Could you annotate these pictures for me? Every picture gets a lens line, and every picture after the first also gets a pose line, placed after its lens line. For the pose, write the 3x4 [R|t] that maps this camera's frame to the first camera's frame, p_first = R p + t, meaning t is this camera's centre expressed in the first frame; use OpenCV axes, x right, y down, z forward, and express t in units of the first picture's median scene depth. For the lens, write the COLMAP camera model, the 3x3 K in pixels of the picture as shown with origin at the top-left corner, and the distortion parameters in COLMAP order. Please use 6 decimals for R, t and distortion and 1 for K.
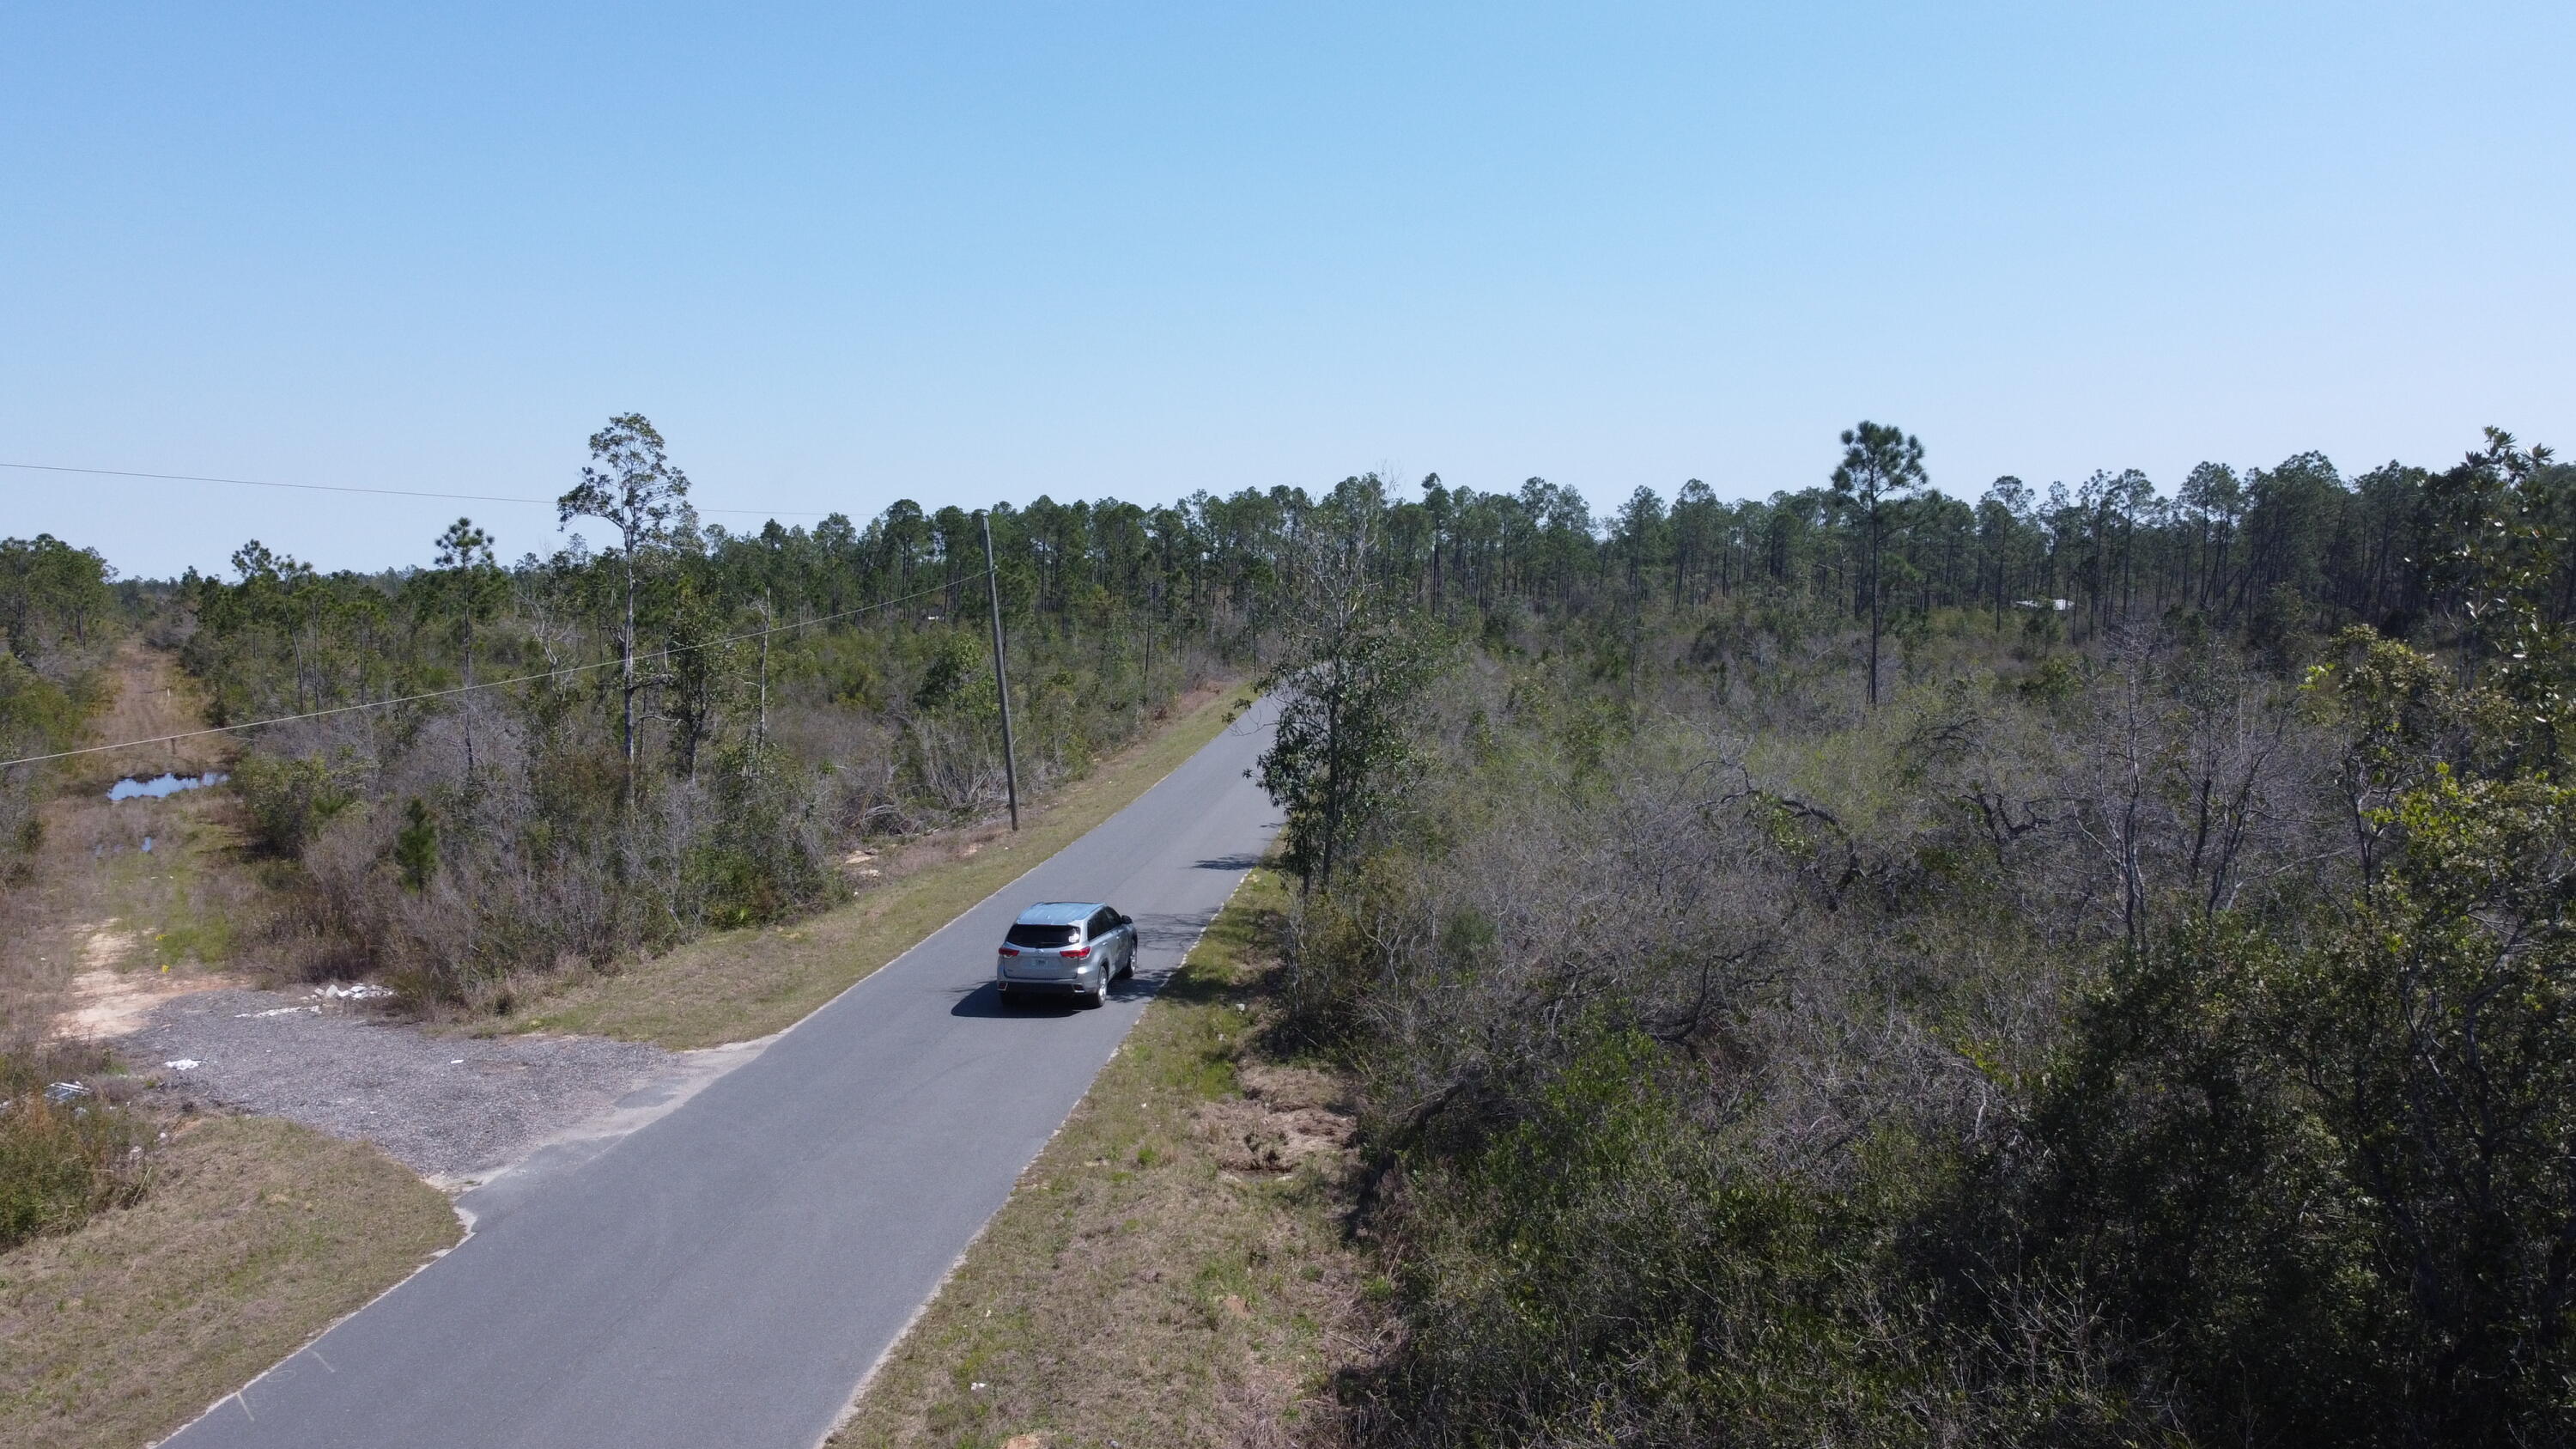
lens RADIAL K [[1968.6, 0, 1289.7], [0, 1968.6, 741.4], [0, 0, 1]] dist [-0.003394, 0.000049]
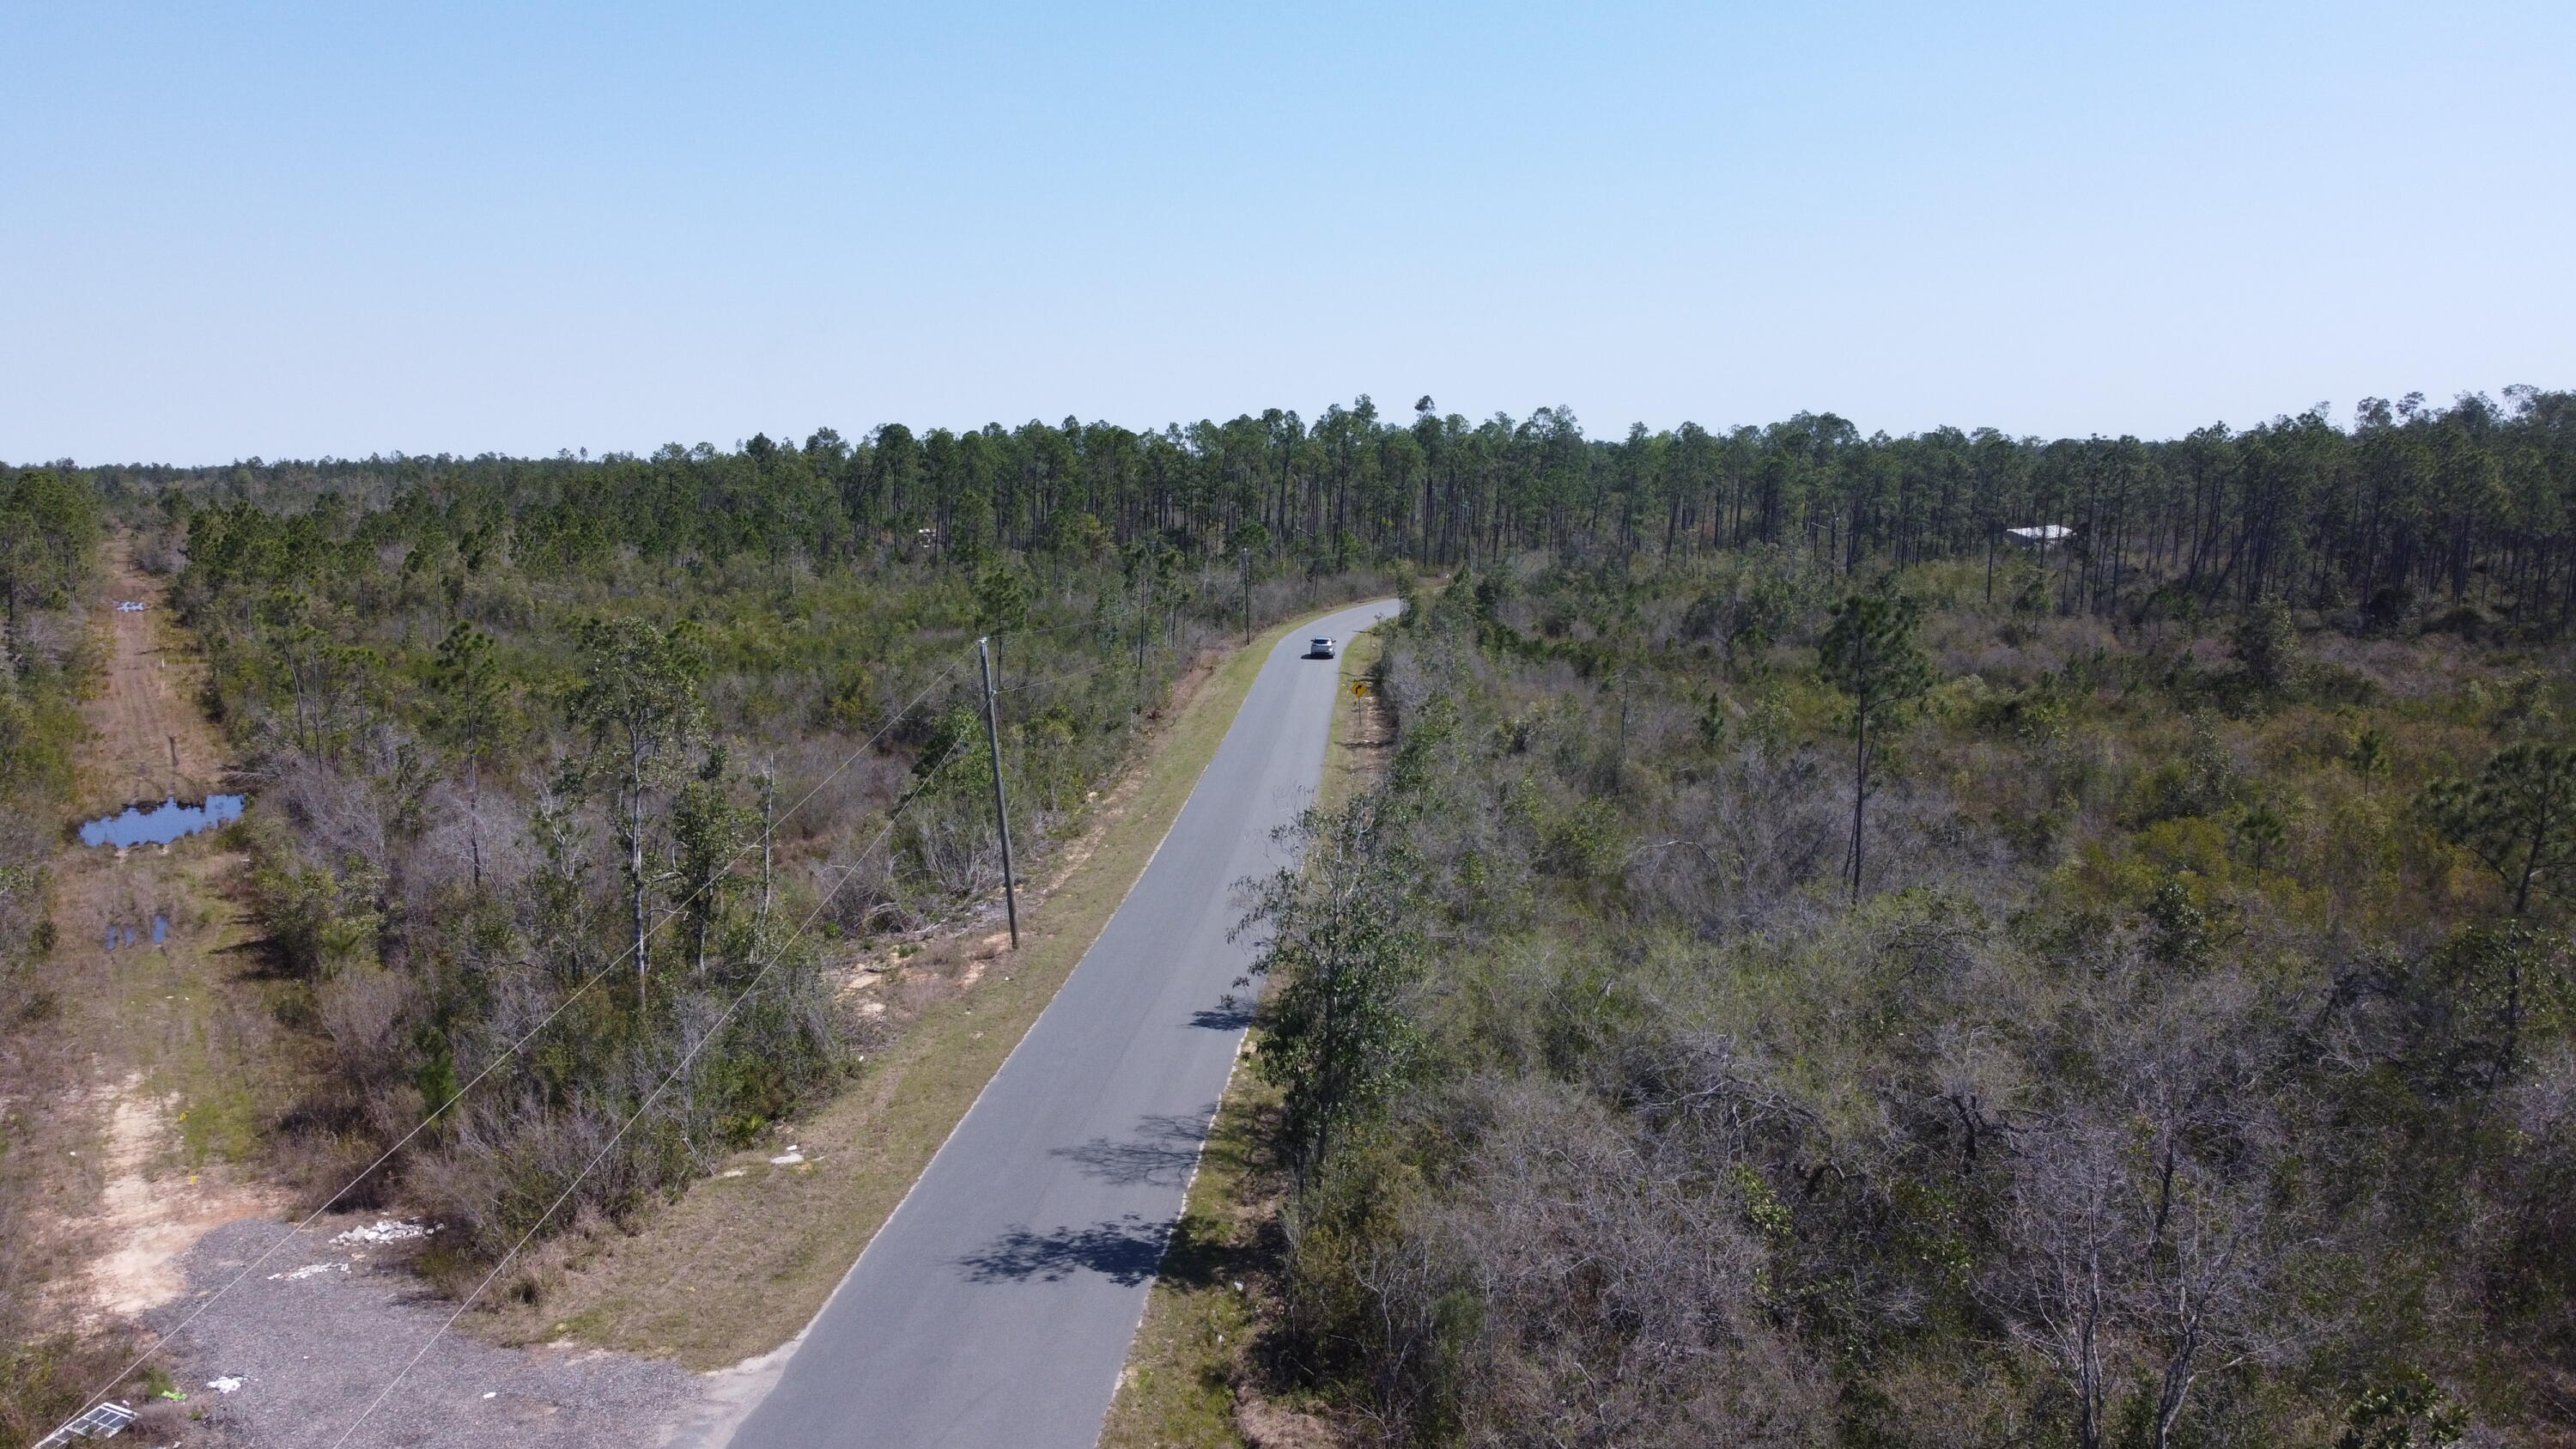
lens RADIAL K [[1968.6, 0, 1289.7], [0, 1968.6, 741.4], [0, 0, 1]] dist [-0.003394, 0.000049]
pose [[0.999991, 0.000794, 0.004211, -0.001504], [-0.001039, 0.998281, 0.058593, -0.120538], [-0.004157, -0.058597, 0.998273, -0.011786]]
